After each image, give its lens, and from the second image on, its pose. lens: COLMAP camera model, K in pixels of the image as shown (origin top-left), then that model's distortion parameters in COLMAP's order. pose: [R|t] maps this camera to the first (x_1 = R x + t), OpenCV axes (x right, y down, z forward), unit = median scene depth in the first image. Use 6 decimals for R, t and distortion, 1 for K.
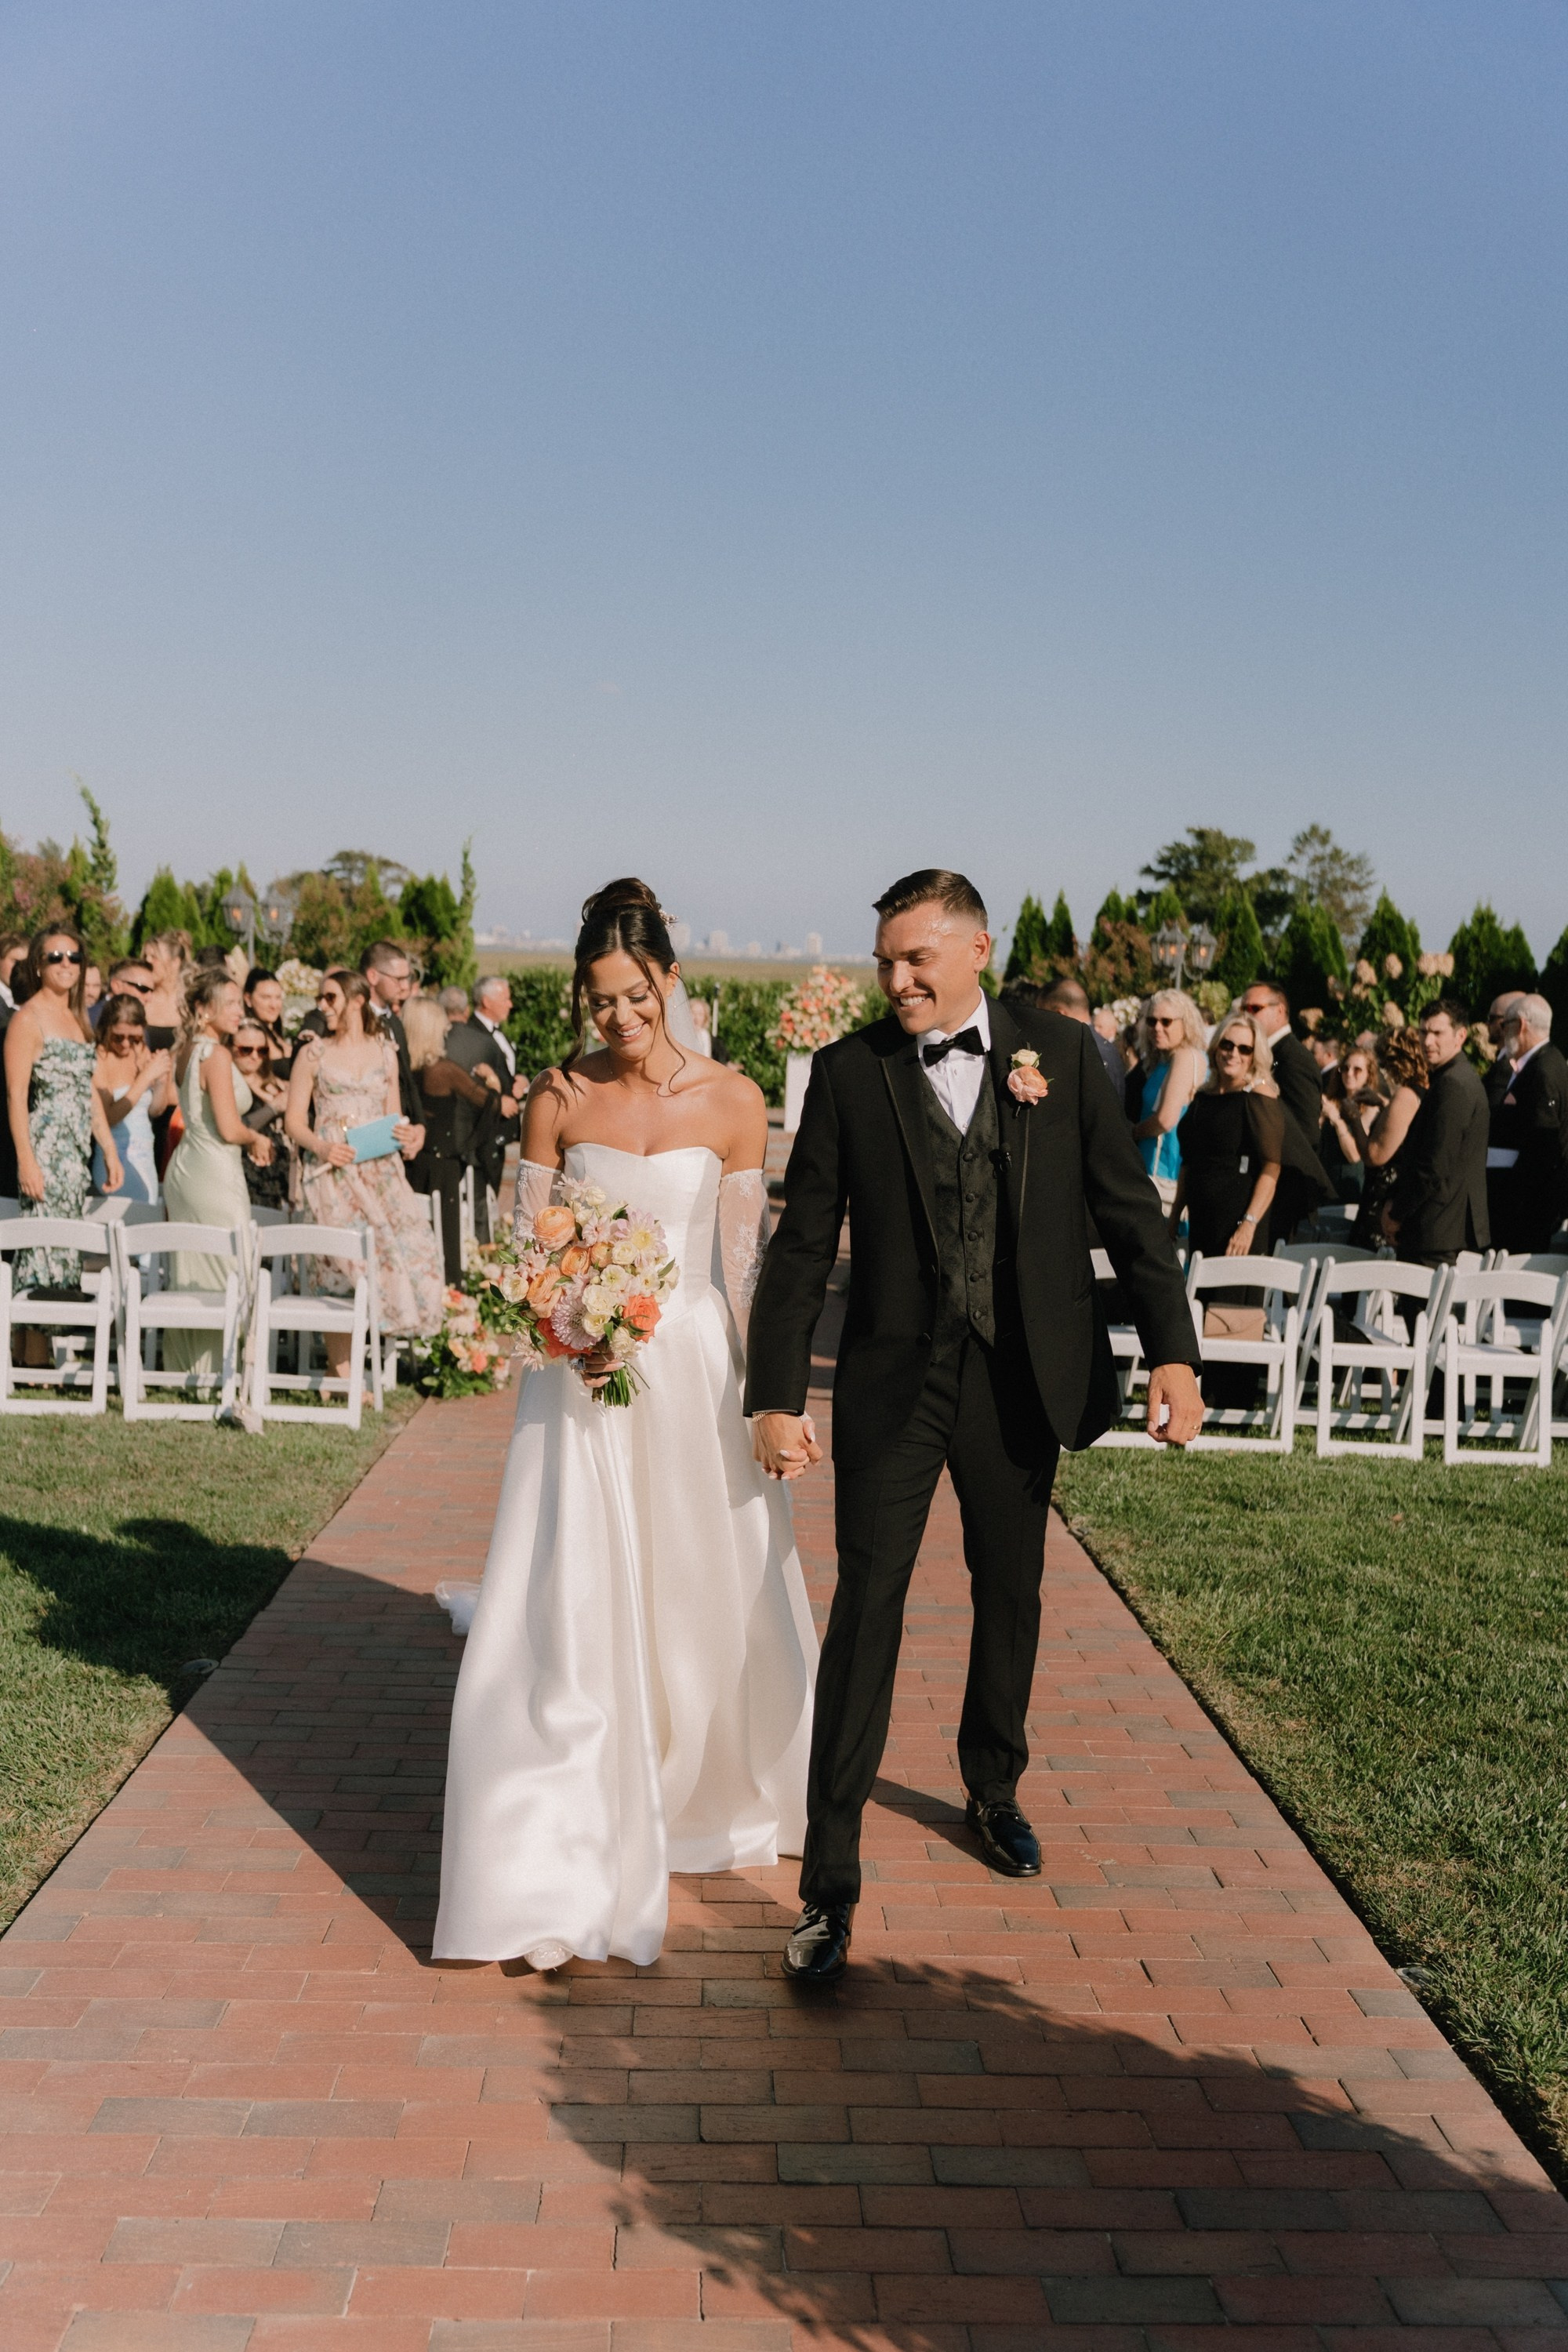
lens RADIAL K [[2186.1, 0, 789.8], [0, 2186.1, 1177.7], [0, 0, 1]] dist [-0.012601, -0.001651]
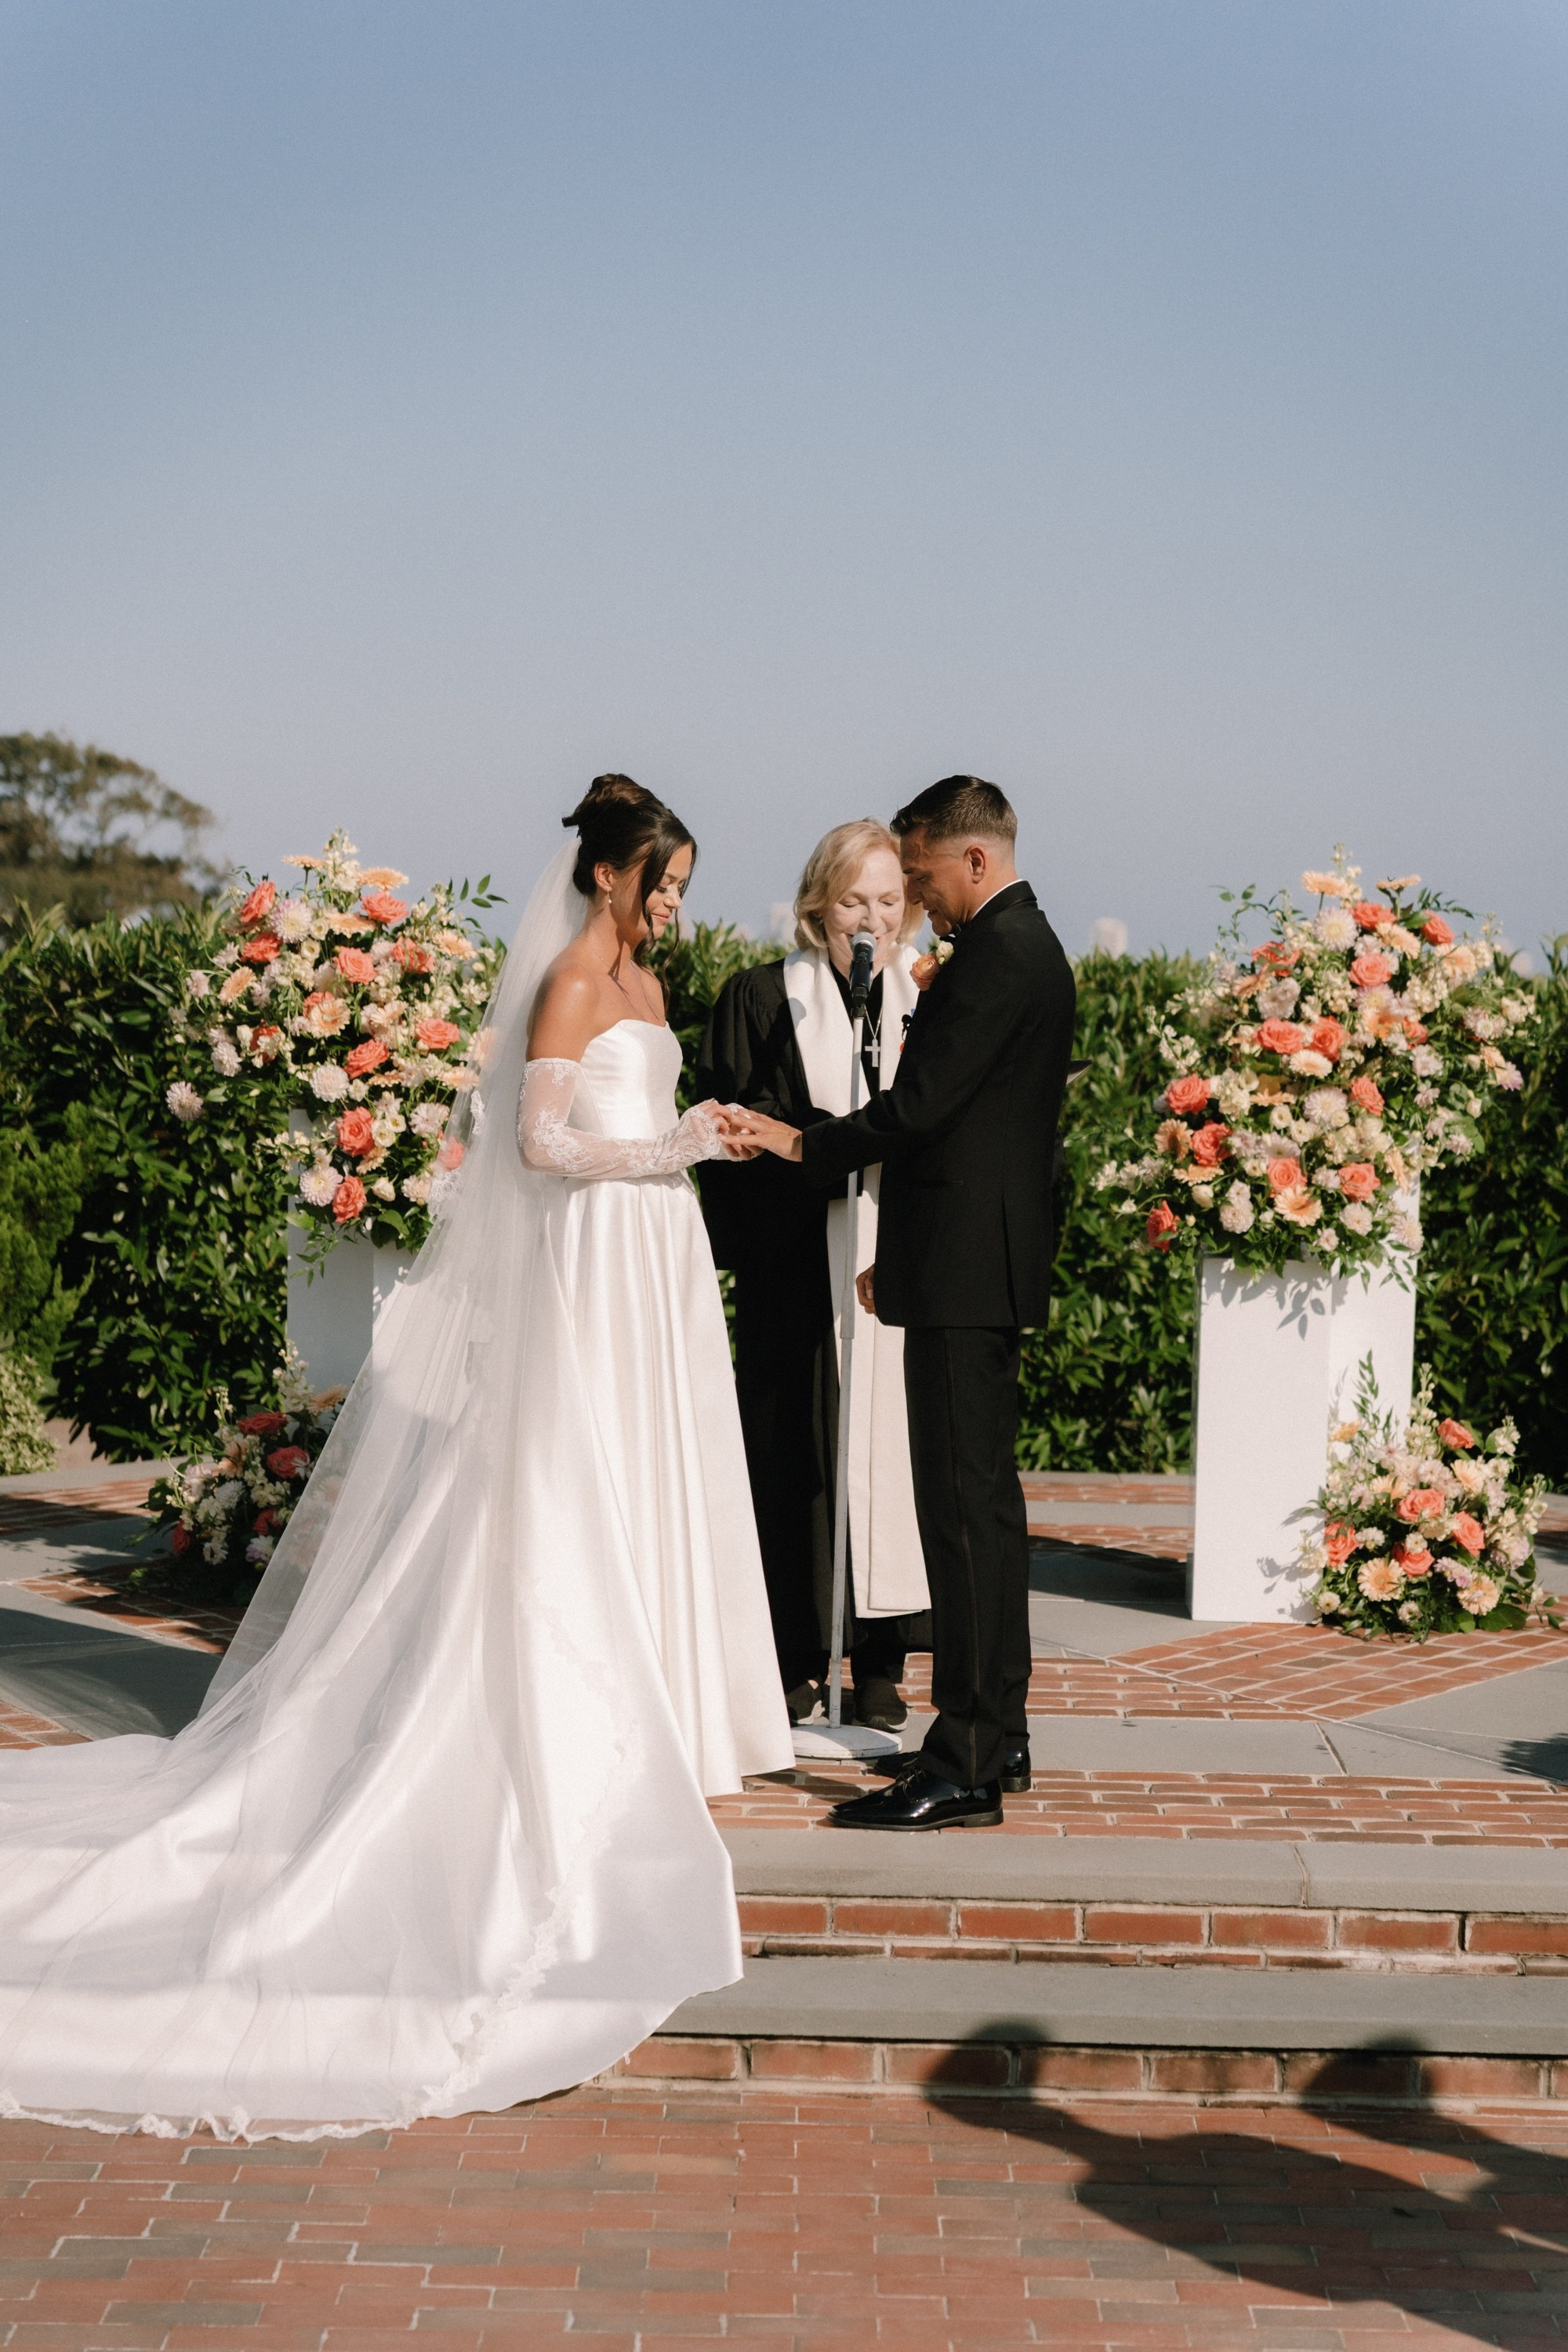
lens RADIAL K [[5044.4, 0, 785.9], [0, 5044.4, 1170.4], [0, 0, 1]] dist [0.016264, 0.065647]
pose [[0.998411, -0.015179, -0.054259, -0.014488], [0.011795, 0.997997, -0.062158, -0.035727], [0.055094, 0.061419, 0.996590, 0.500442]]
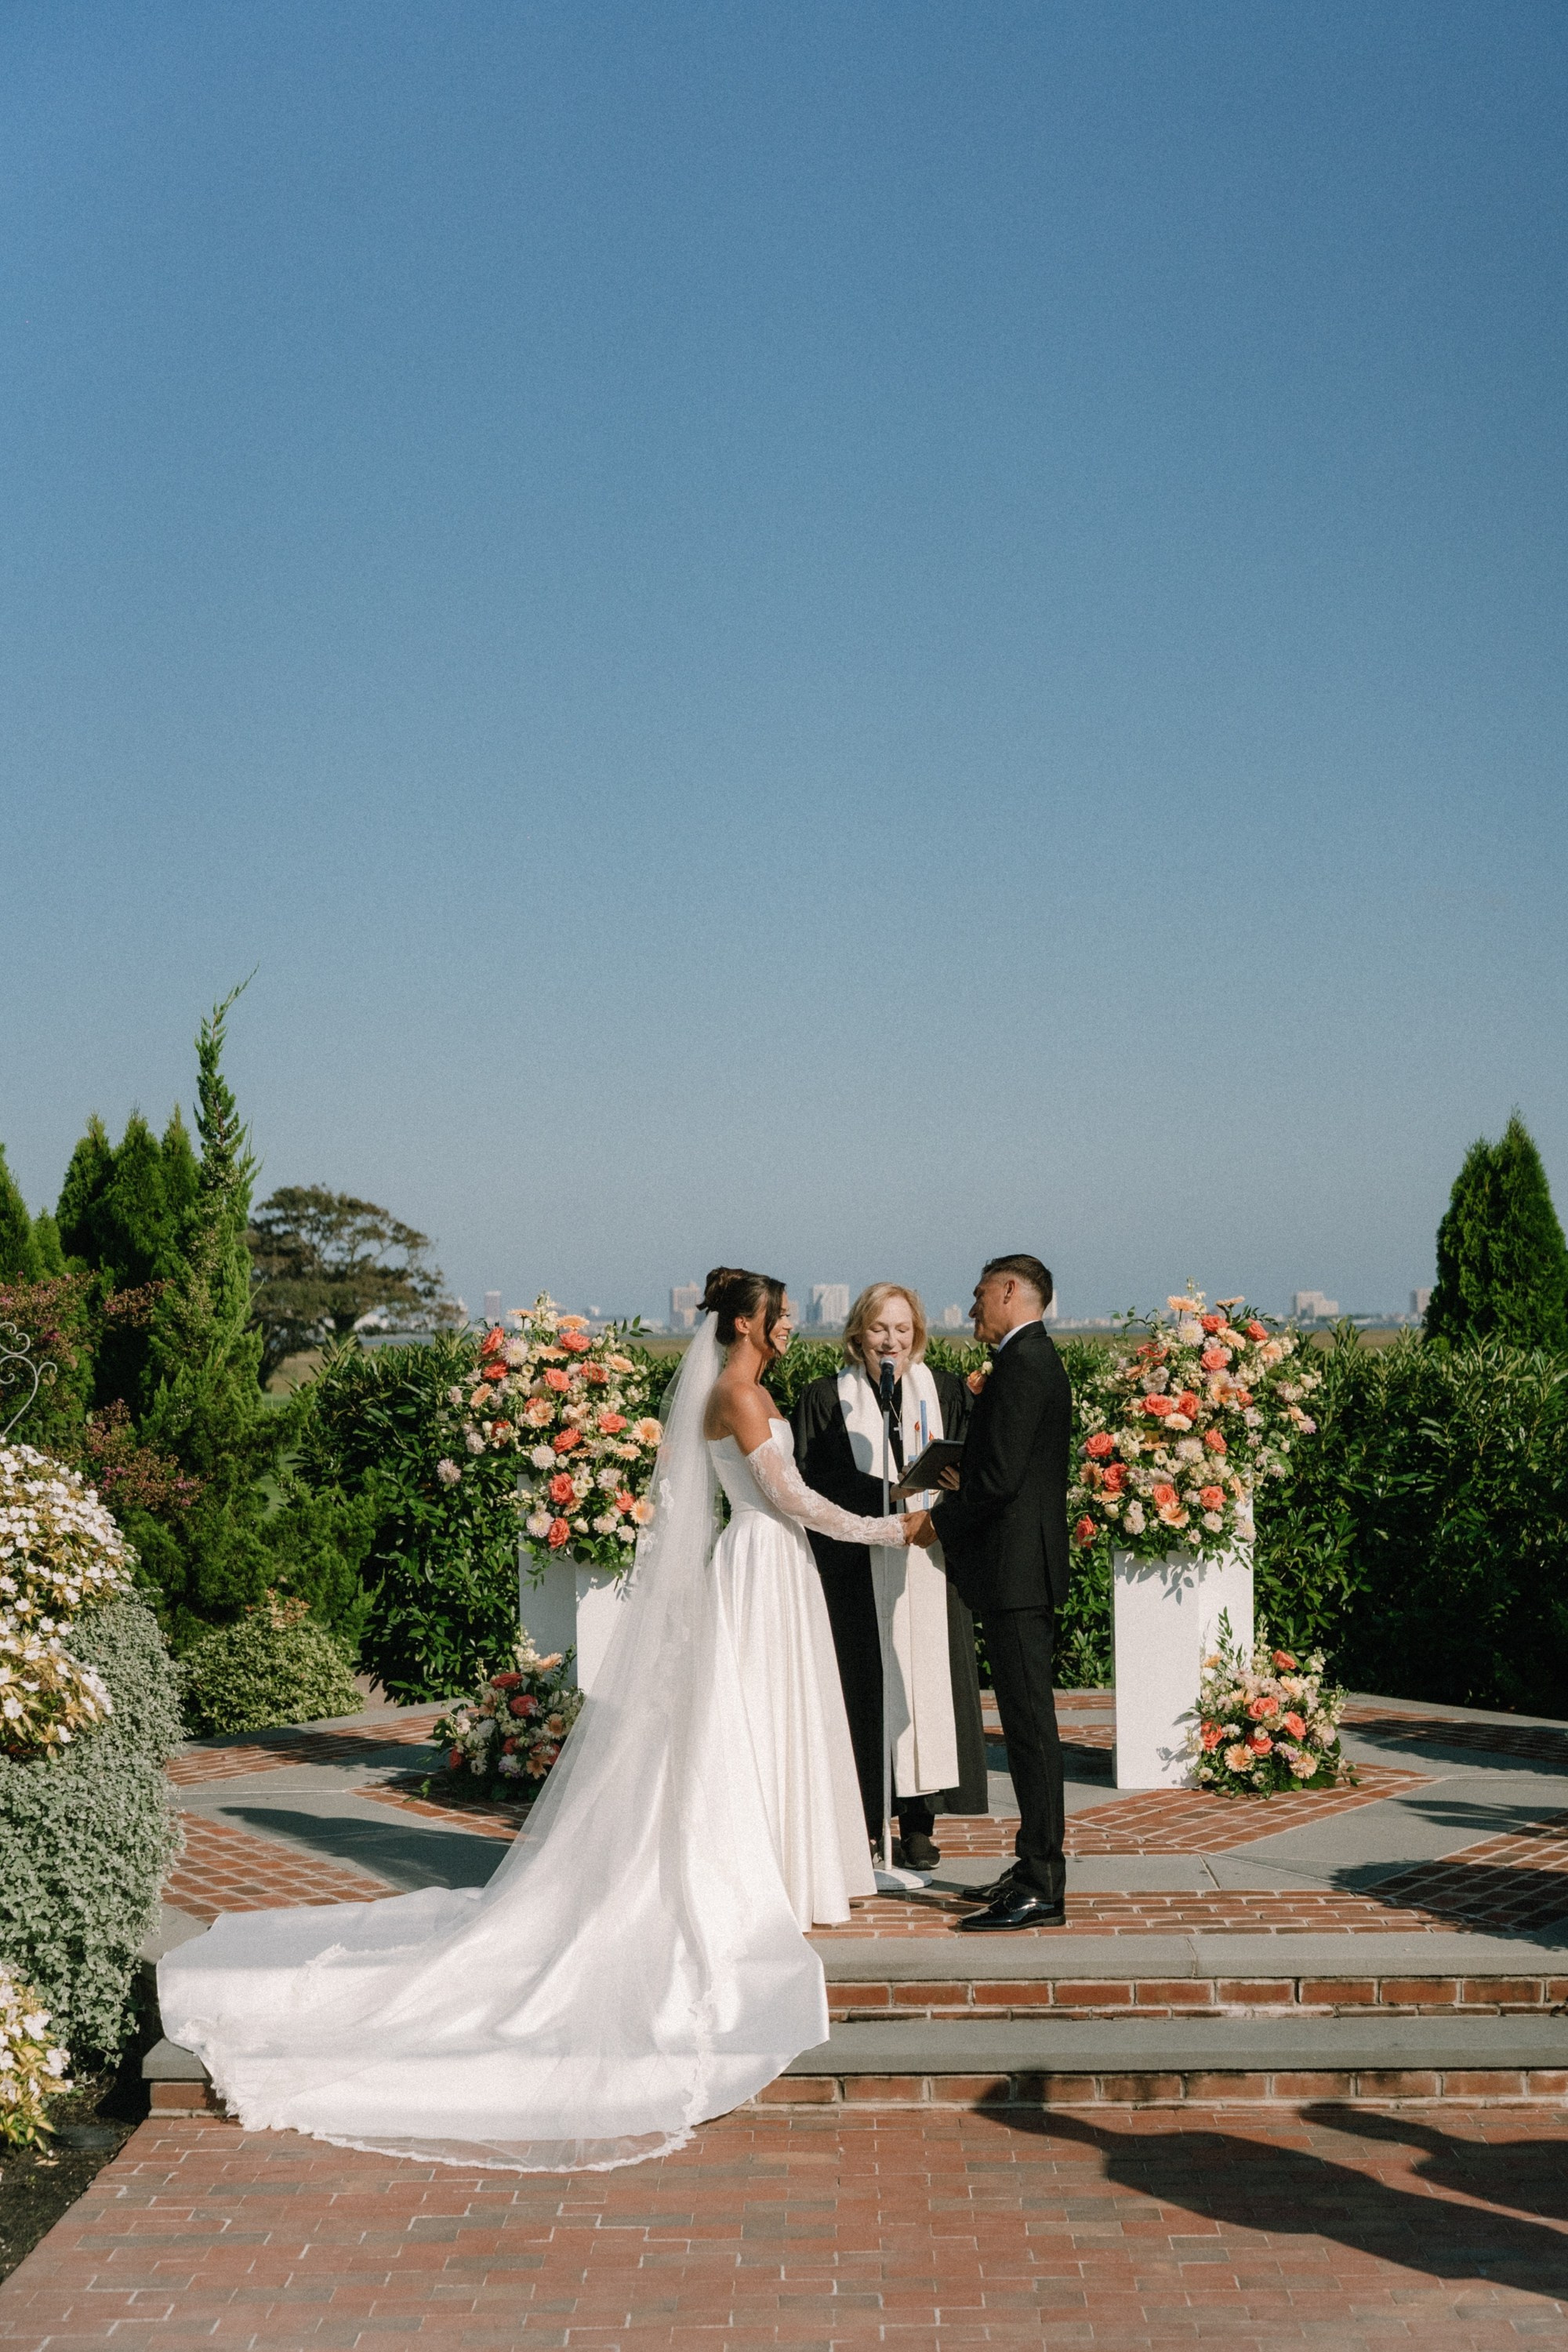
lens RADIAL K [[3485.4, 0, 782.8], [0, 3485.4, 1169.4], [0, 0, 1]] dist [-0.002213, 0.036222]
pose [[0.996411, -0.056809, -0.062760, -0.014122], [0.047021, 0.987913, -0.147708, -0.039026], [0.070392, 0.144226, 0.987038, 0.464515]]
